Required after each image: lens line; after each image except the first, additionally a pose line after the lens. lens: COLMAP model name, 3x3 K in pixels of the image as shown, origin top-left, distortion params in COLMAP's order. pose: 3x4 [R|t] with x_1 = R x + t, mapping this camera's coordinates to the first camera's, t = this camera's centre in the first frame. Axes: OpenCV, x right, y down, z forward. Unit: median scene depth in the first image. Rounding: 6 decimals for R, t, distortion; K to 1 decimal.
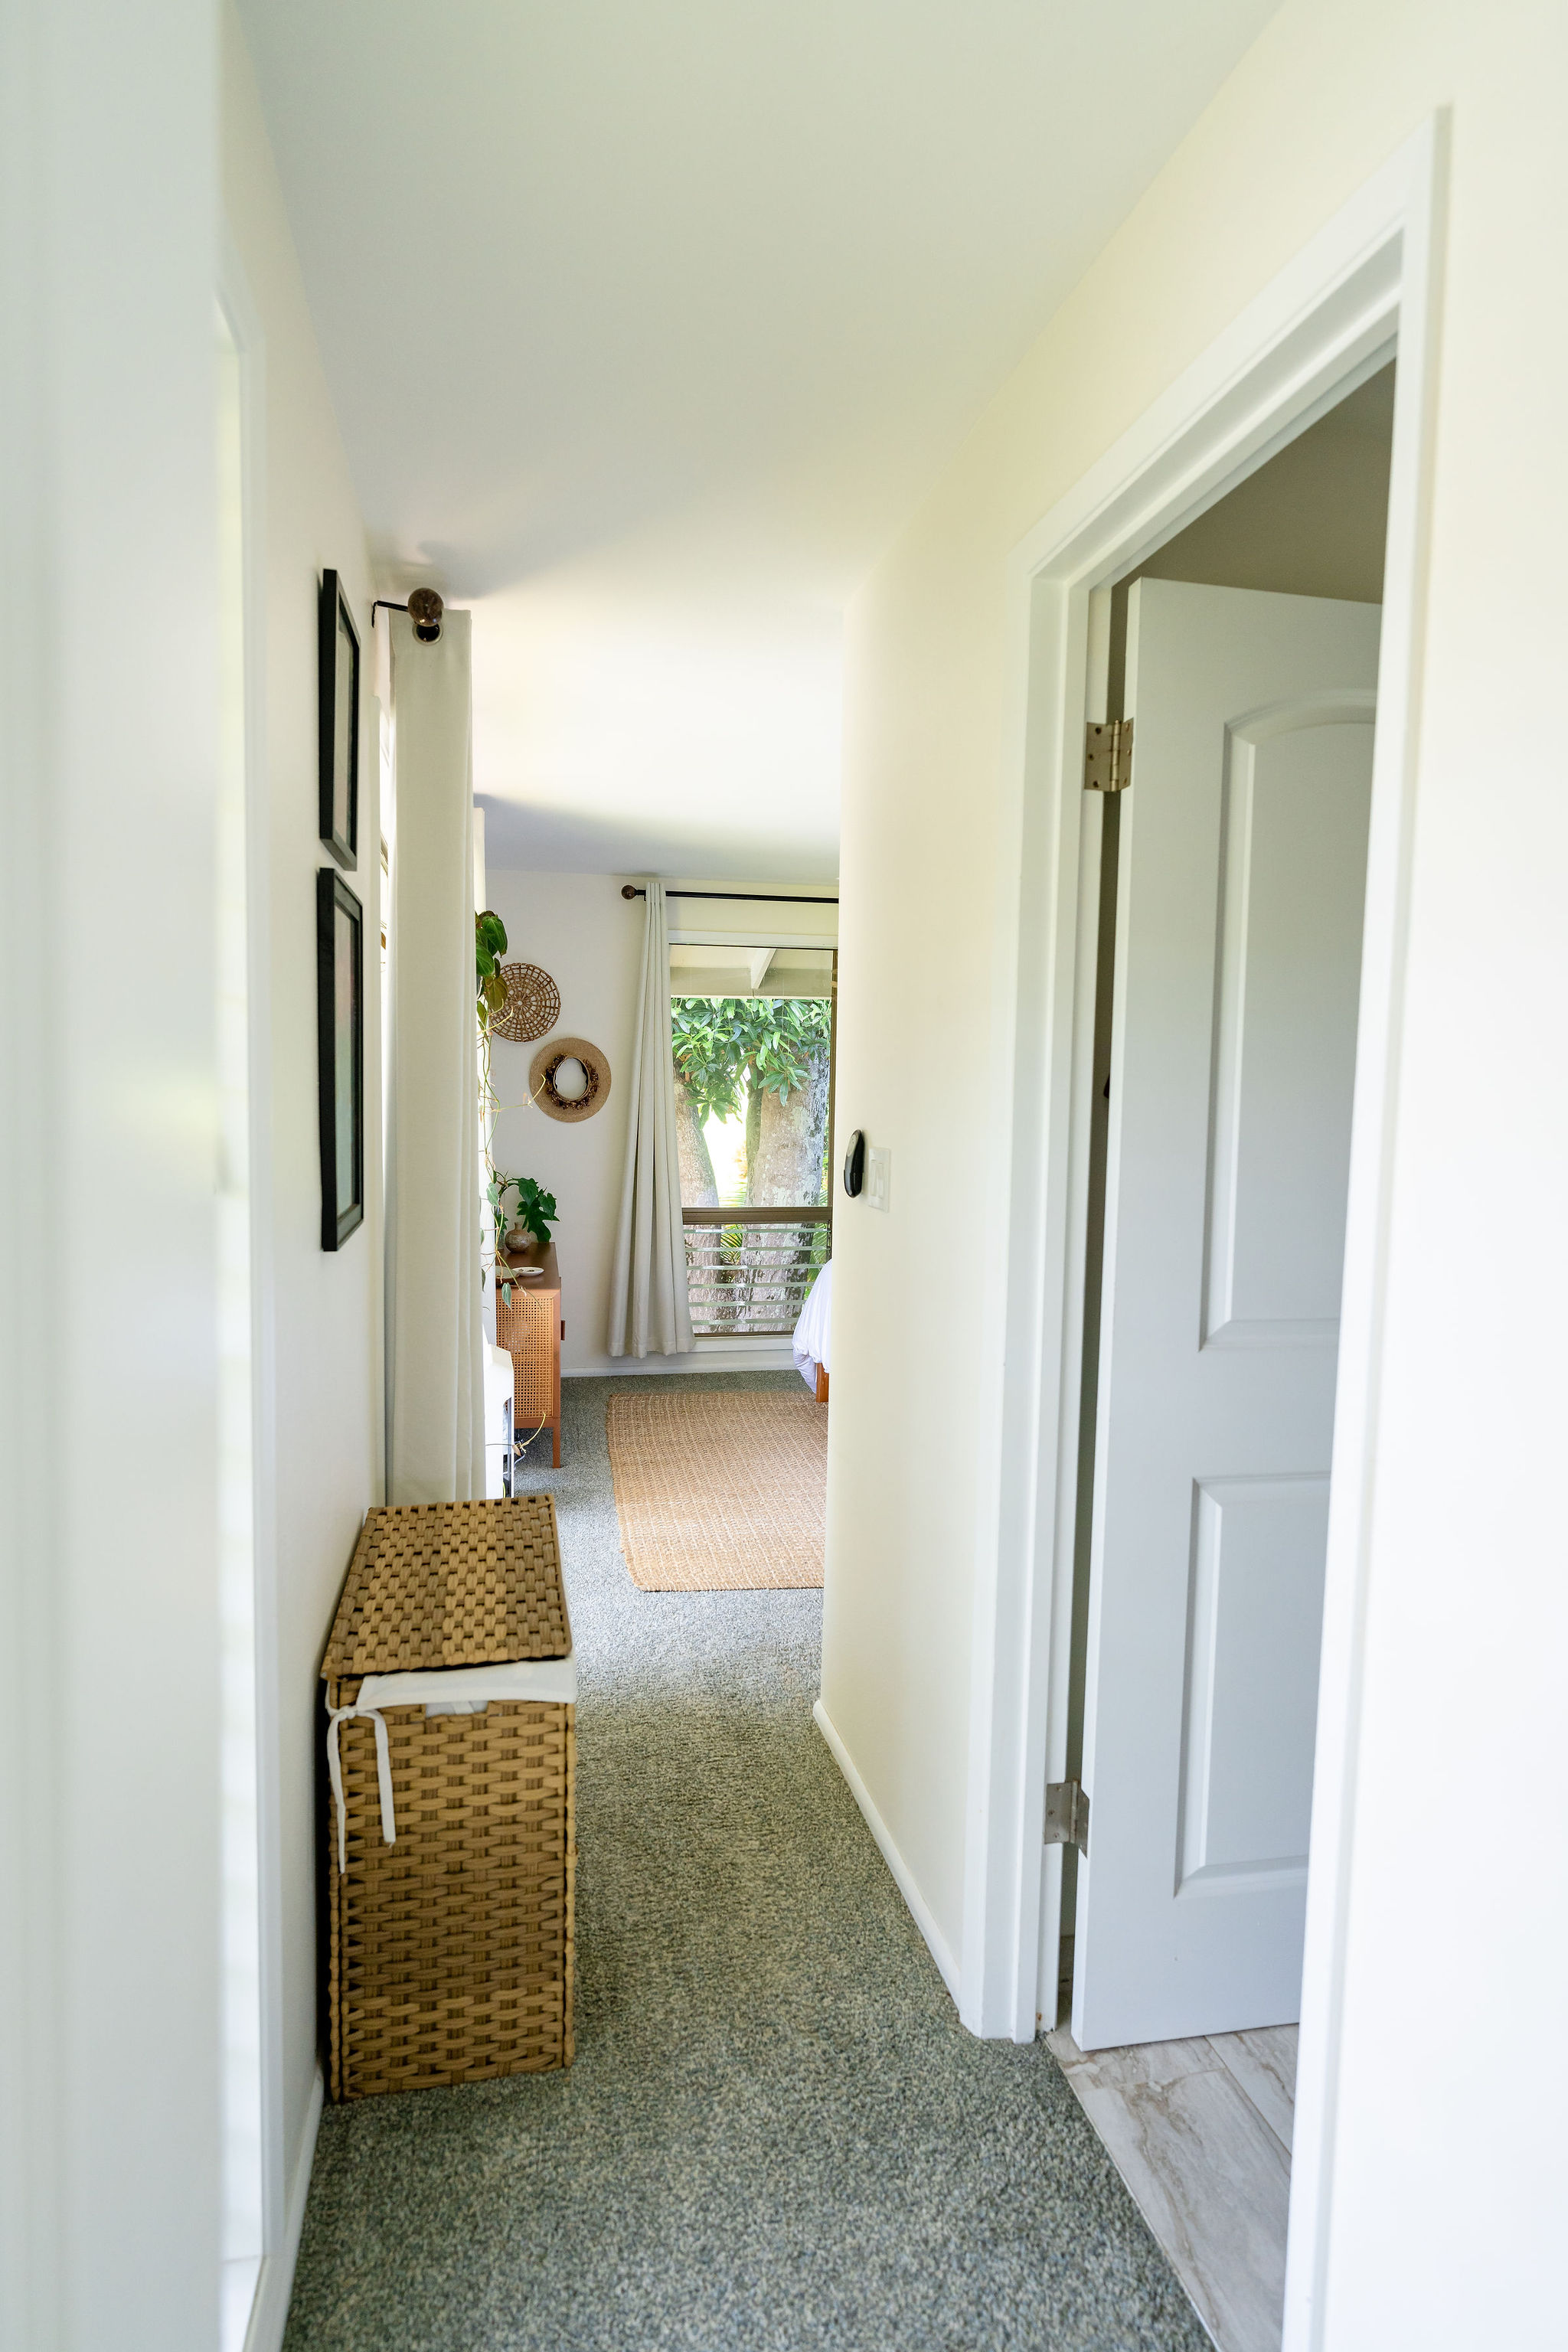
lens RADIAL K [[1337.3, 0, 772.9], [0, 1337.3, 1174.4], [0, 0, 1]] dist [-0.008286, 0.003557]
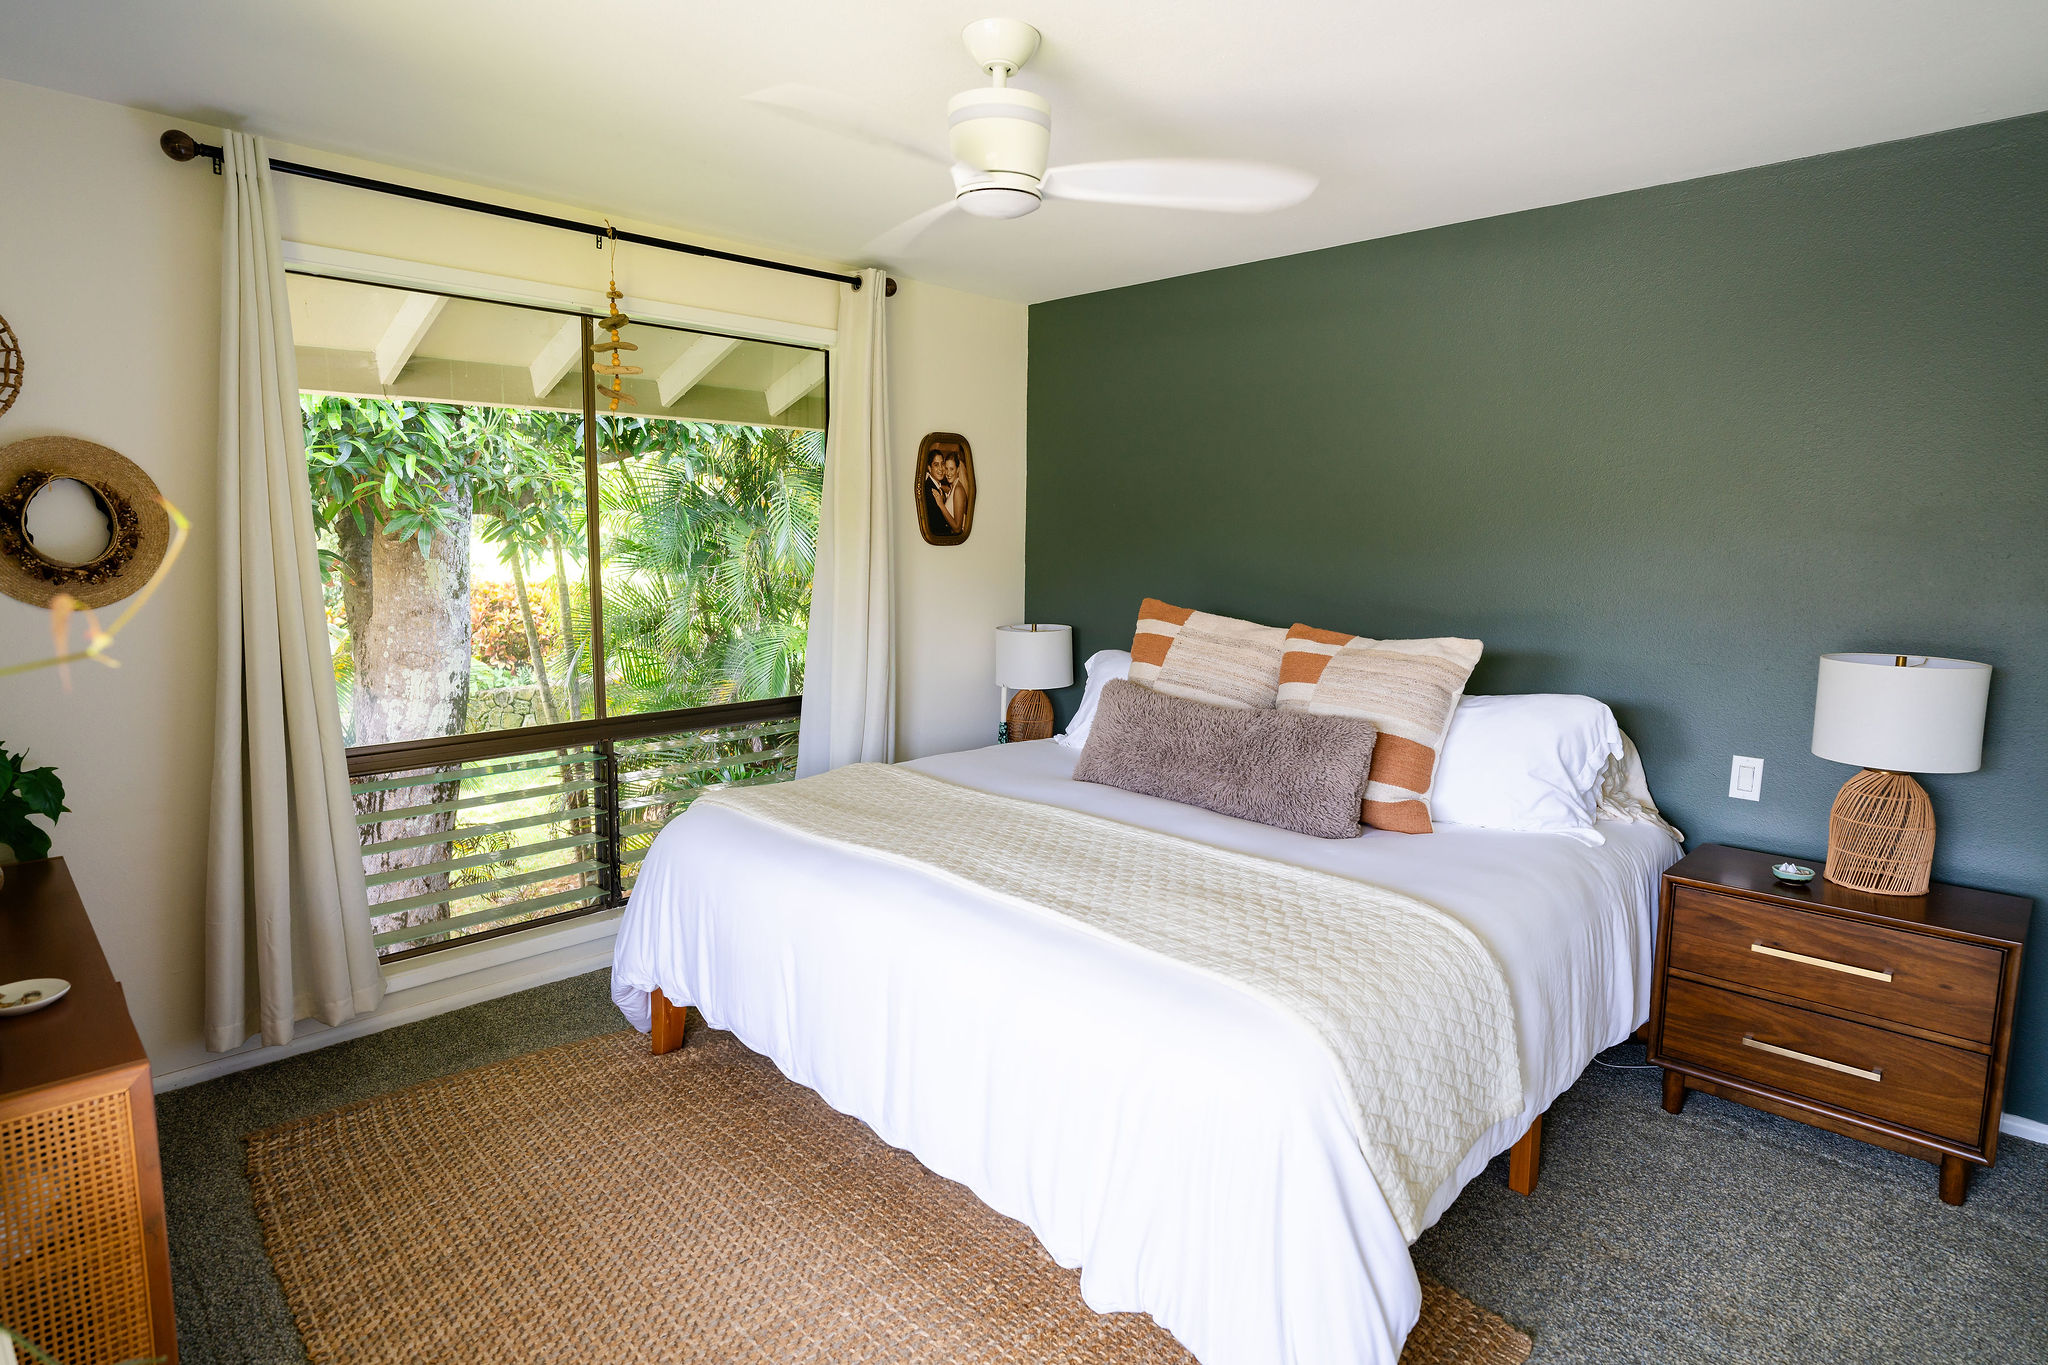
lens RADIAL K [[1164.4, 0, 1045.0], [0, 1164.4, 690.8], [0, 0, 1]] dist [-0.008286, 0.003557]
pose [[0.826565, -0.078529, 0.557336, -0.092098], [0.038525, 0.995790, 0.083173, -0.029742], [-0.561522, -0.047276, 0.826110, 0.423147]]
